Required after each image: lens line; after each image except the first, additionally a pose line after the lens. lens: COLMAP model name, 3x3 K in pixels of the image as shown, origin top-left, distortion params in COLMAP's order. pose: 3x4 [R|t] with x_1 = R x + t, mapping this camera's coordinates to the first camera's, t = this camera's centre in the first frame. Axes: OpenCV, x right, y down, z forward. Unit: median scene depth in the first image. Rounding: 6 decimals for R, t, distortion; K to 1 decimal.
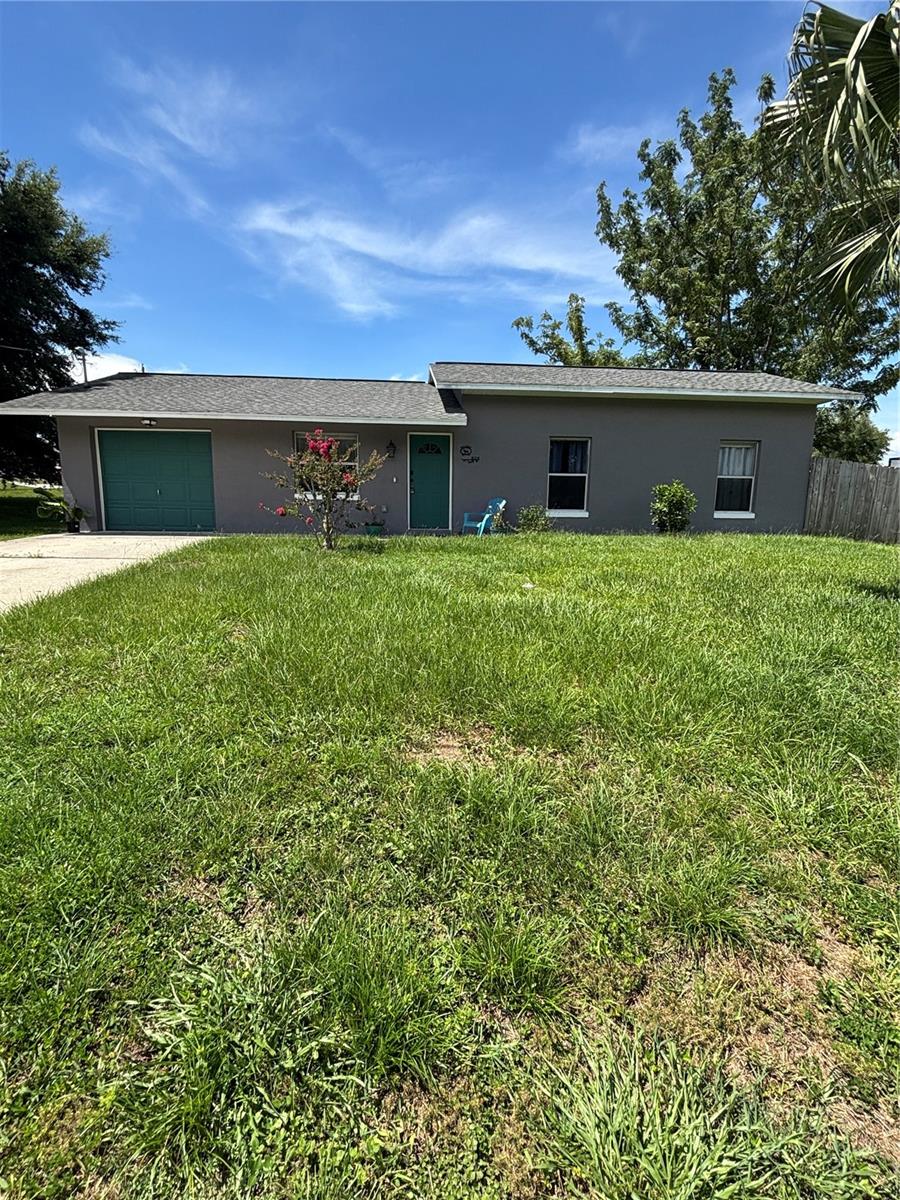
lens RADIAL K [[558.5, 0, 447.3], [0, 558.5, 596.4], [0, 0, 1]] dist [0.004032, -0.004315]
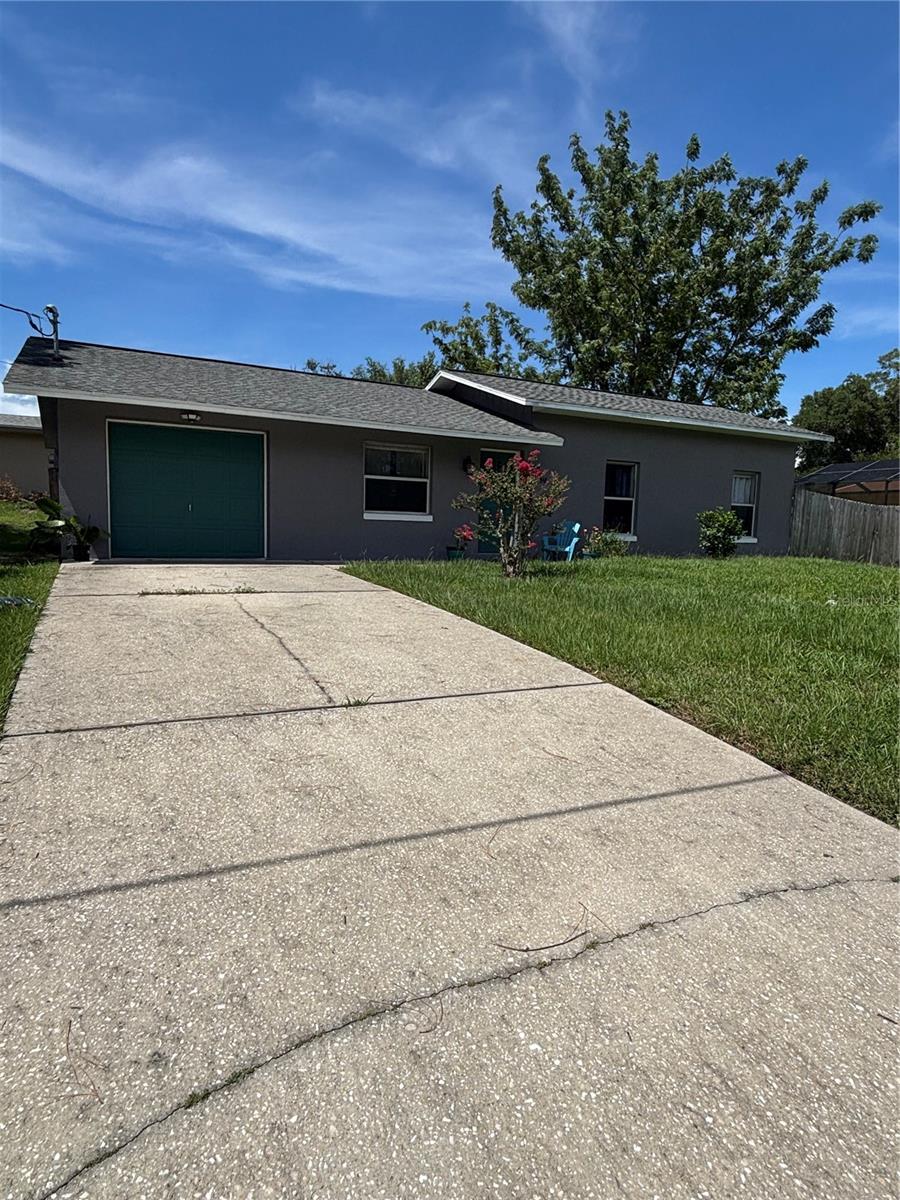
lens RADIAL K [[709.1, 0, 450.0], [0, 709.1, 600.0], [0, 0, 1]] dist [-0.007569, 0.000321]
pose [[0.914768, -0.032532, 0.402667, -0.290495], [0.056028, 0.997336, -0.046707, 0.001599], [-0.400075, 0.065287, 0.914154, -0.007998]]
